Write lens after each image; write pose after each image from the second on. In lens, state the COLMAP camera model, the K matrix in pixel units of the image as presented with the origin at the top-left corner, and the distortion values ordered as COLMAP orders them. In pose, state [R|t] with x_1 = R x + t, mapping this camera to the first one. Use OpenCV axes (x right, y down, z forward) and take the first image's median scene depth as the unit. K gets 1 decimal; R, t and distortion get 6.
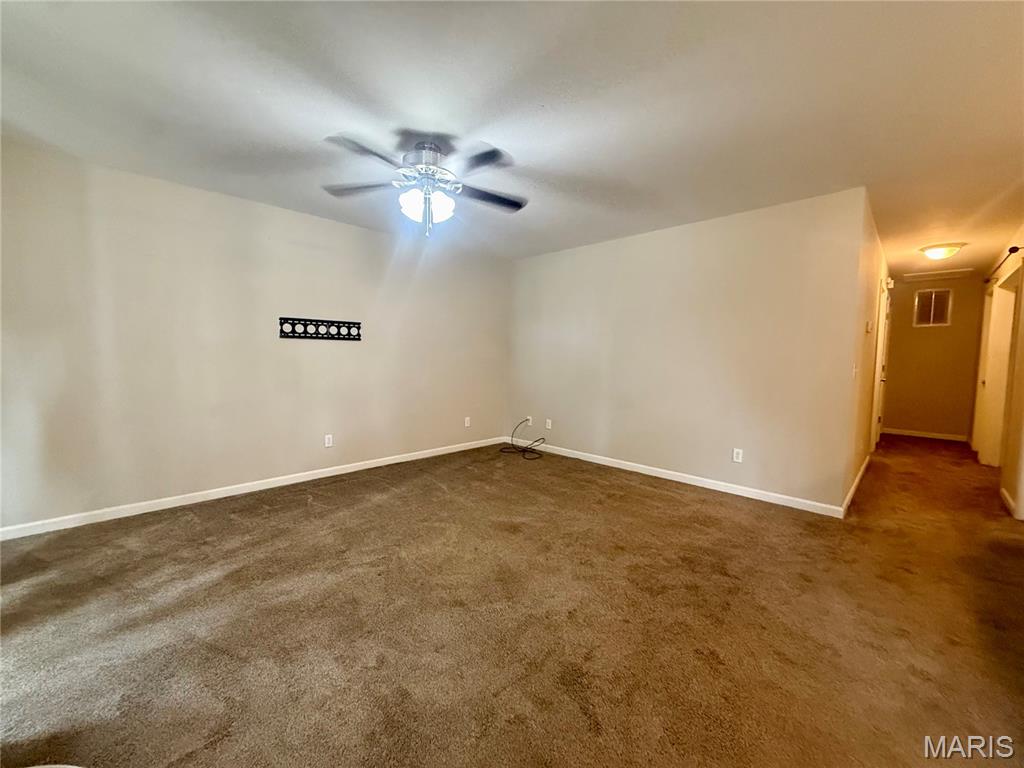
lens RADIAL K [[410.7, 0, 510.0], [0, 410.7, 382.5], [0, 0, 1]] dist [0.000018, 0.000473]
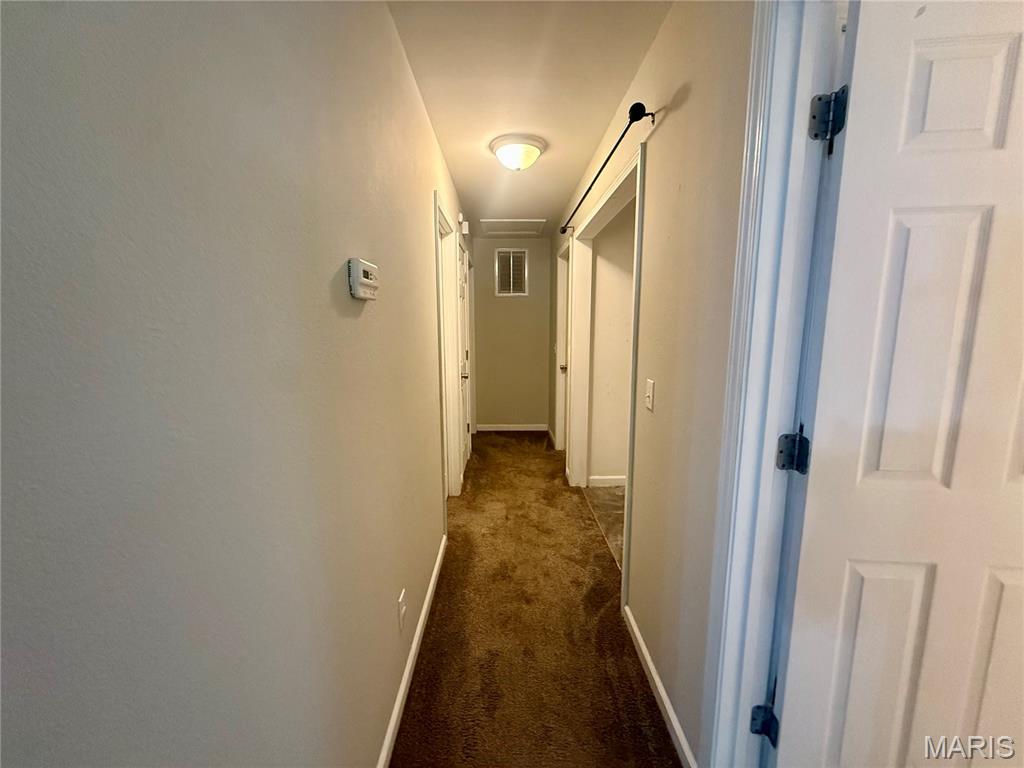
lens RADIAL K [[410.7, 0, 510.3], [0, 410.7, 383.5], [0, 0, 1]] dist [0.000018, 0.000473]
pose [[0.702575, -0.116046, 0.702083, 0.460696], [0.059153, 0.992723, 0.104892, -0.053896], [-0.709146, -0.032165, 0.704327, 0.451875]]
